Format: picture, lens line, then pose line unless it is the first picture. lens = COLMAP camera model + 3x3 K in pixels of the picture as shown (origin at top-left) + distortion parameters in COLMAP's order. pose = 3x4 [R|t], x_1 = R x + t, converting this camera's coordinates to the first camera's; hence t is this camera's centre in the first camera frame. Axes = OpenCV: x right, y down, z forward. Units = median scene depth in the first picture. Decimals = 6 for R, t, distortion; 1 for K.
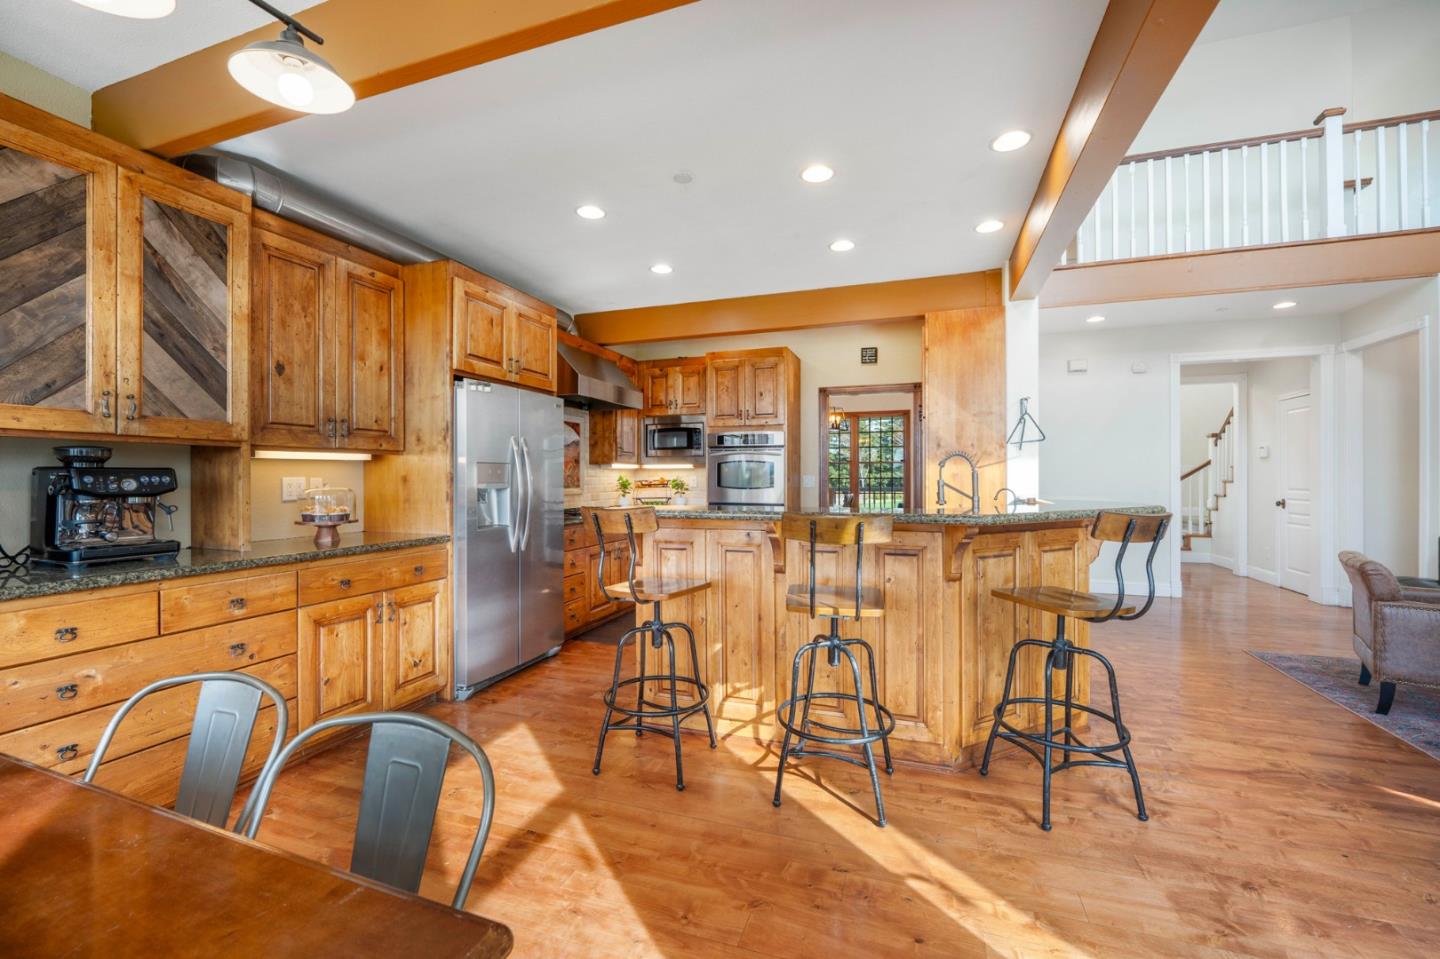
lens RADIAL K [[598.5, 0, 726.9], [0, 598.5, 480.0], [0, 0, 1]] dist [0.000882, 0.000232]
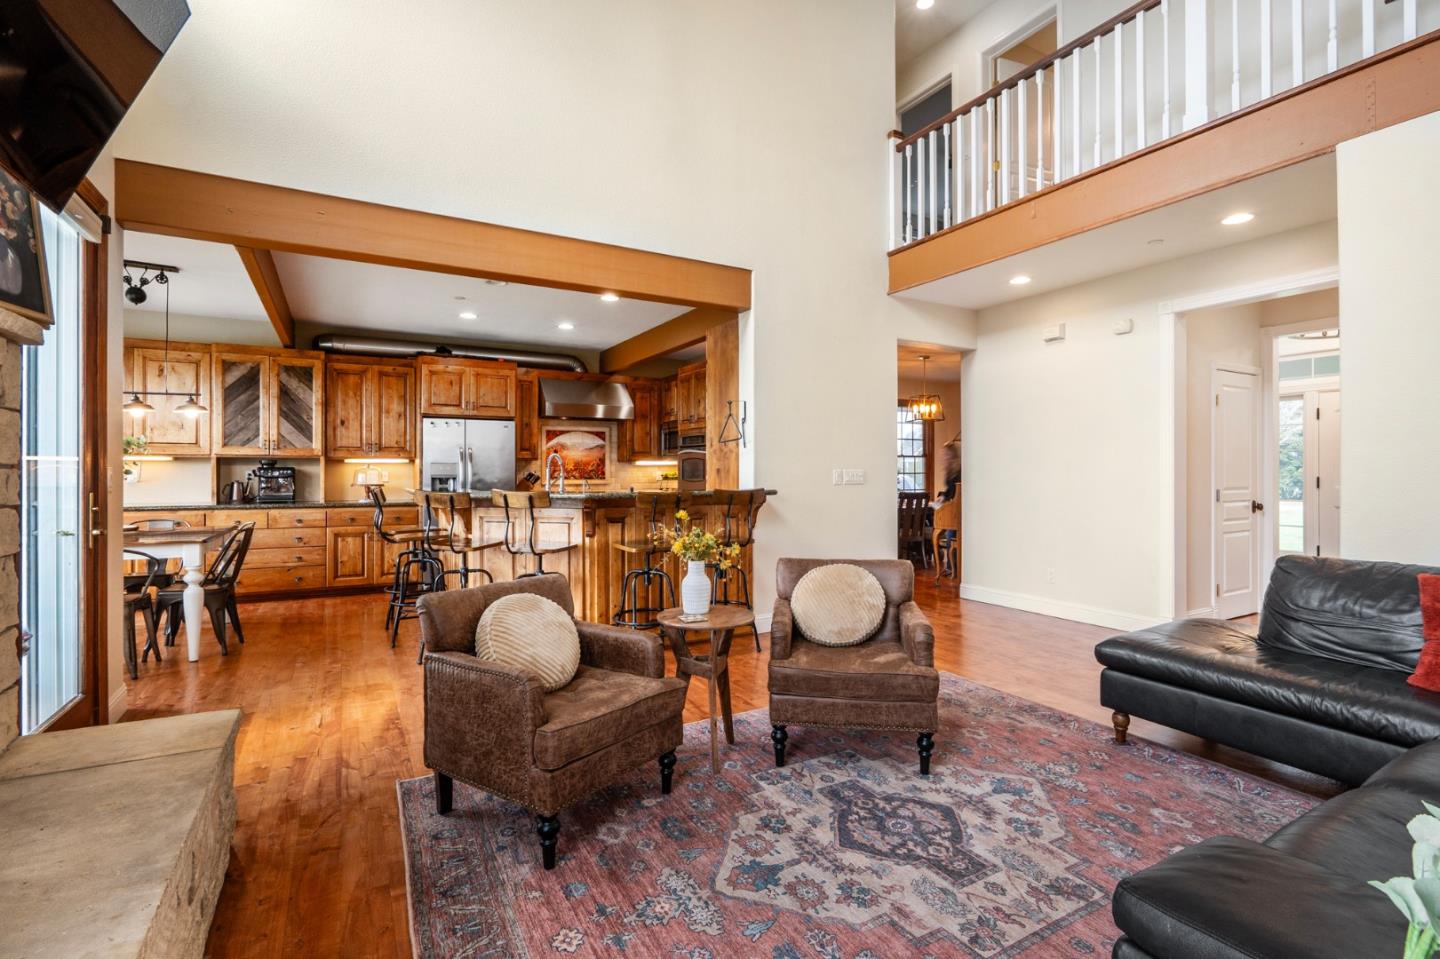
lens RADIAL K [[664.3, 0, 726.2], [0, 664.3, 471.6], [0, 0, 1]] dist [-0.002056, 0.000544]
pose [[0.747636, 0.001635, -0.664107, 1.989985], [-0.004808, 0.999984, -0.002951, -0.001430], [0.664092, 0.005399, 0.747632, 0.094537]]
